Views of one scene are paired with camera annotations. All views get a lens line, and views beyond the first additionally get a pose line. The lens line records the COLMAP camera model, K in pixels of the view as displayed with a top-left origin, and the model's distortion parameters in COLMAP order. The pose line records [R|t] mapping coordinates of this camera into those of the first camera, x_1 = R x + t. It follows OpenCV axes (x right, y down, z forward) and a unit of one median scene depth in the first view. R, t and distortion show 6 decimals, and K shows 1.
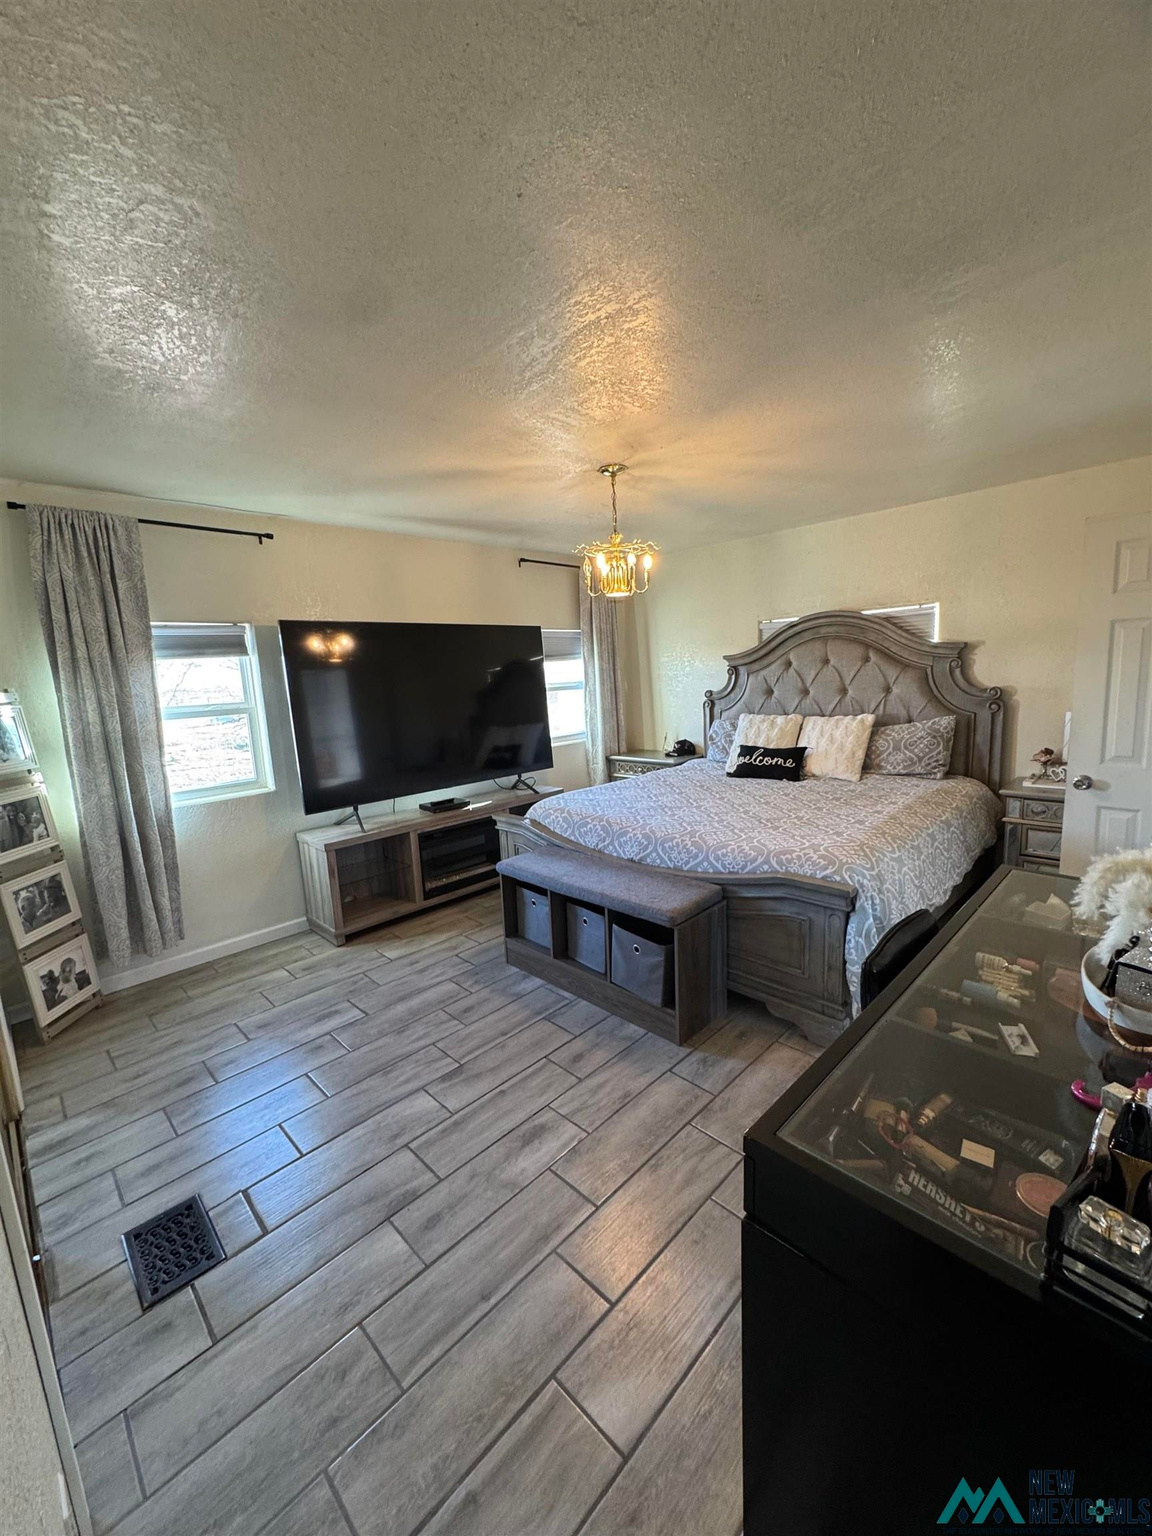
lens RADIAL K [[614.2, 0, 578.4], [0, 614.2, 768.0], [0, 0, 1]] dist [-0.002752, 0.000364]
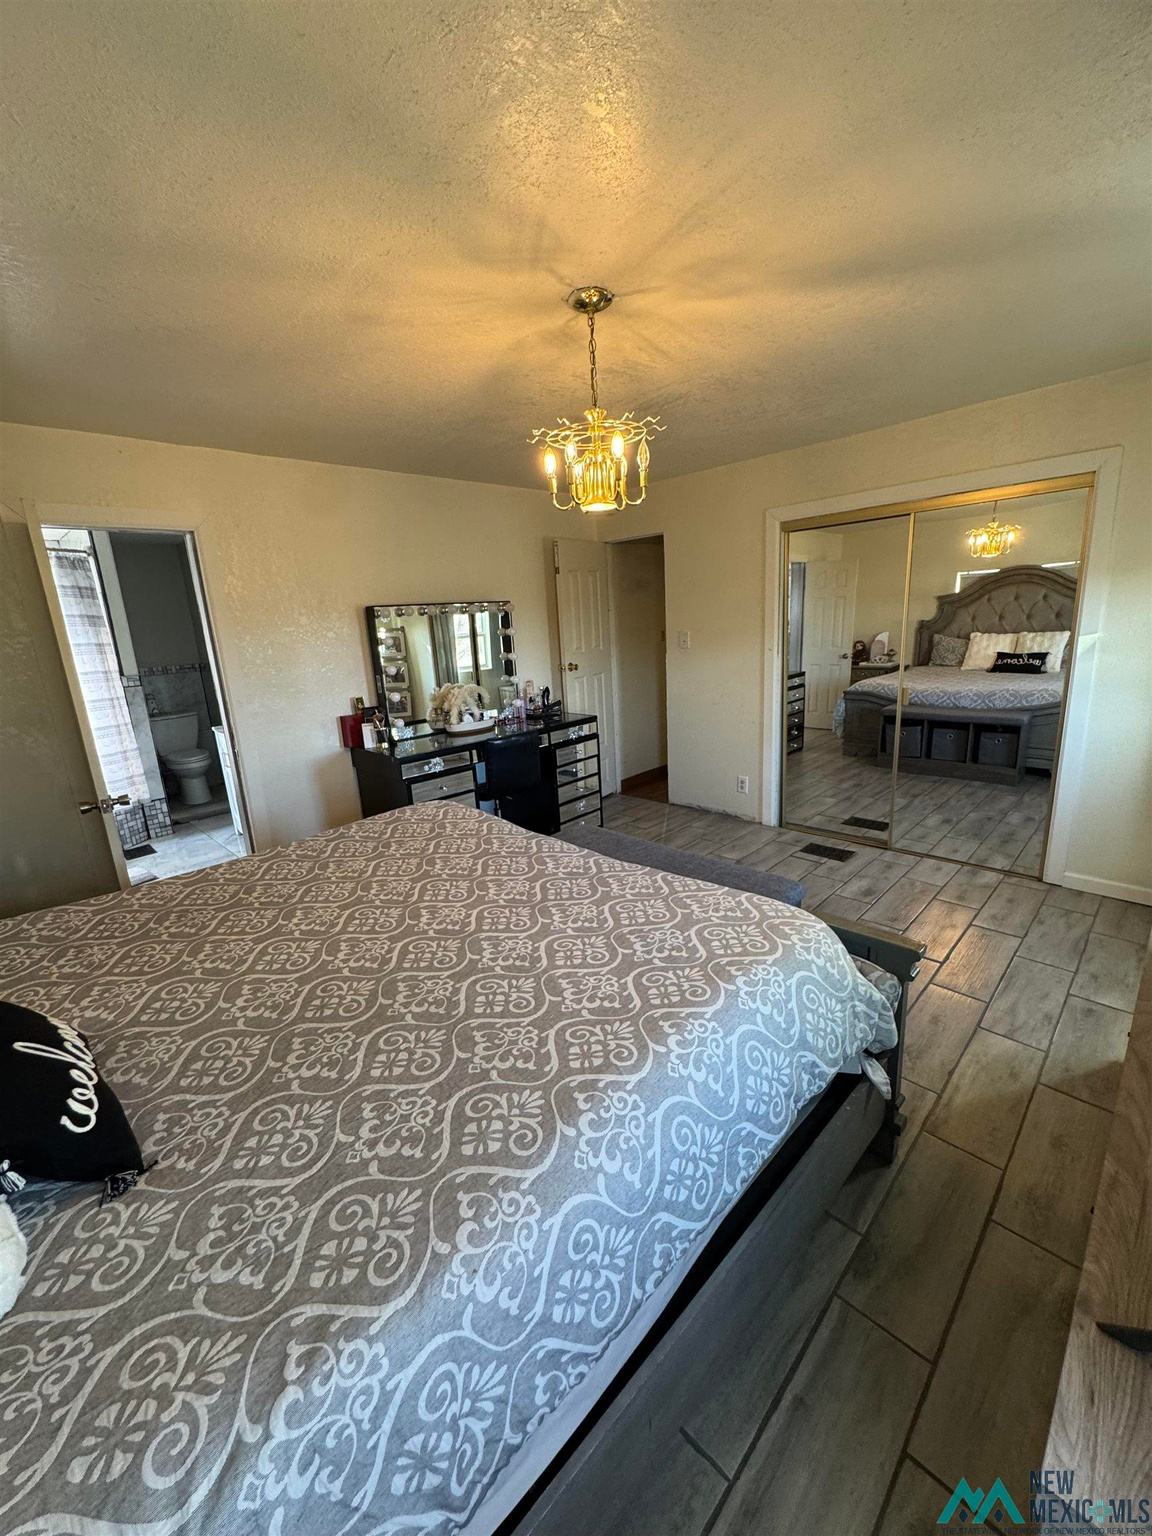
lens RADIAL K [[615.6, 0, 576.8], [0, 615.6, 767.1], [0, 0, 1]] dist [0.000229, 0.000269]
pose [[-0.993921, 0.105382, 0.031884, 0.096199], [0.109506, 0.916166, 0.385549, -0.291939], [0.011419, 0.386697, -0.922136, 1.718689]]
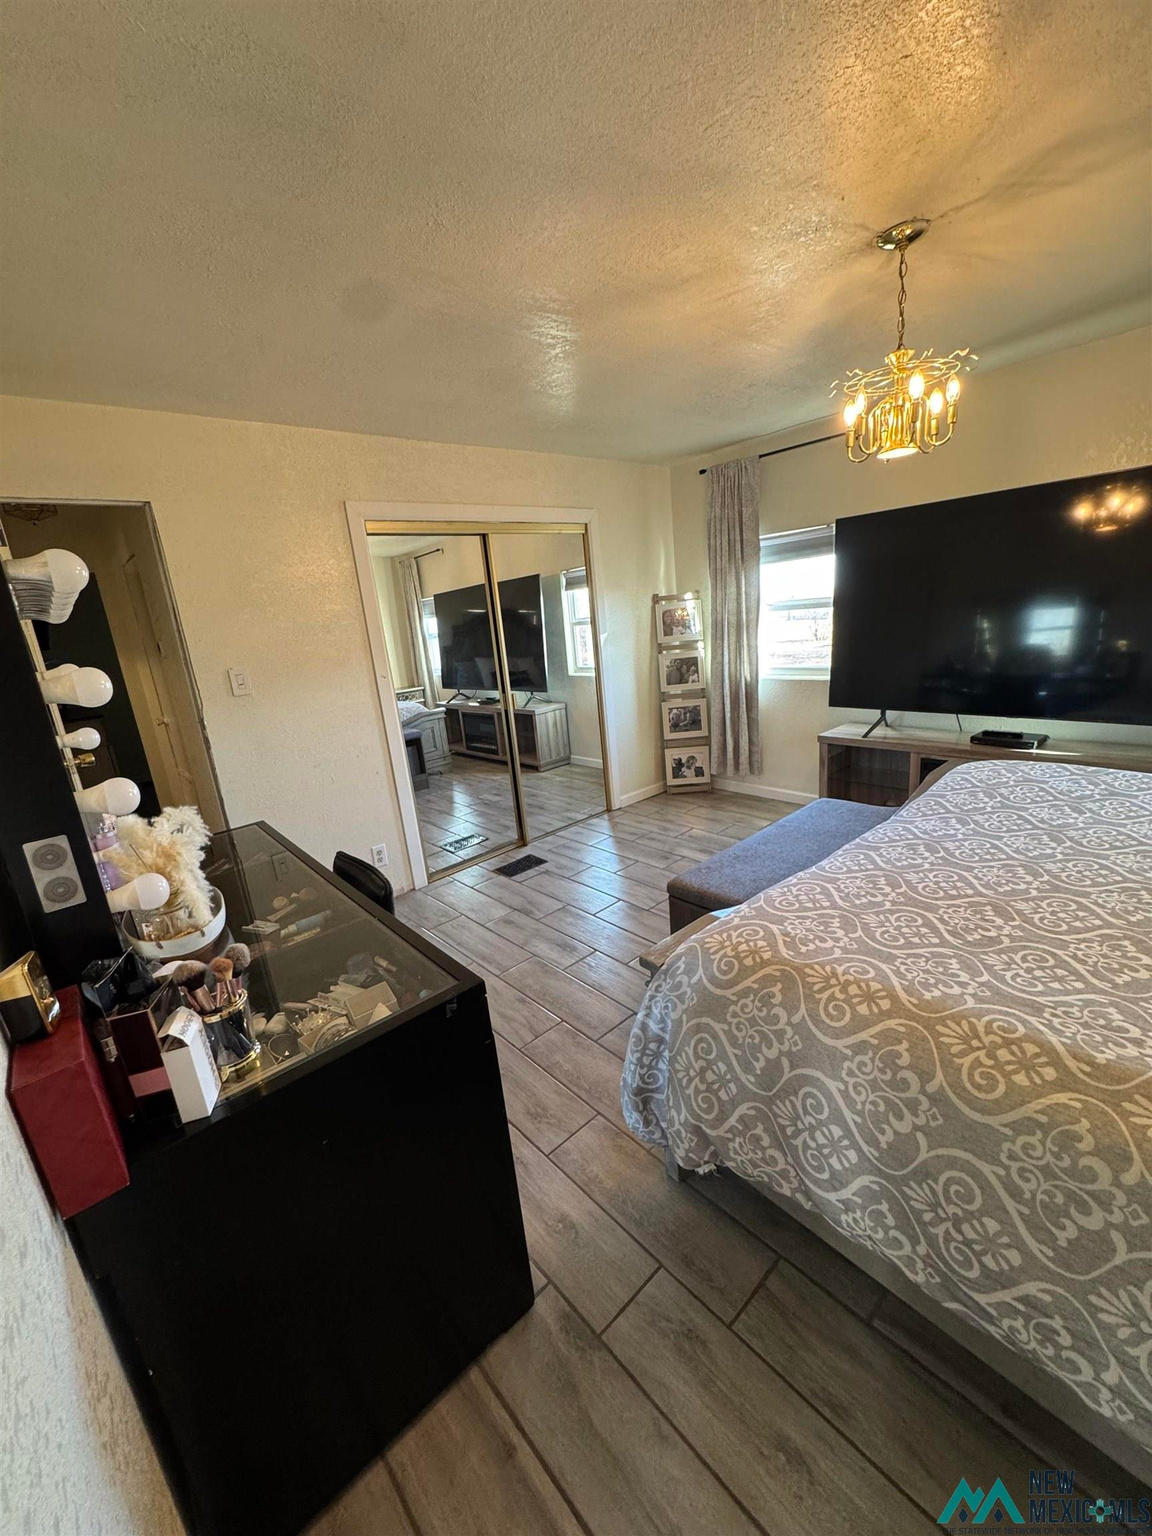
lens RADIAL K [[614.2, 0, 578.4], [0, 614.2, 768.0], [0, 0, 1]] dist [-0.002752, 0.000364]
pose [[-0.060250, 0.308418, -0.949341, 0.781079], [-0.055289, 0.948578, 0.311679, -0.162885], [0.996651, 0.071267, -0.040100, 0.735482]]
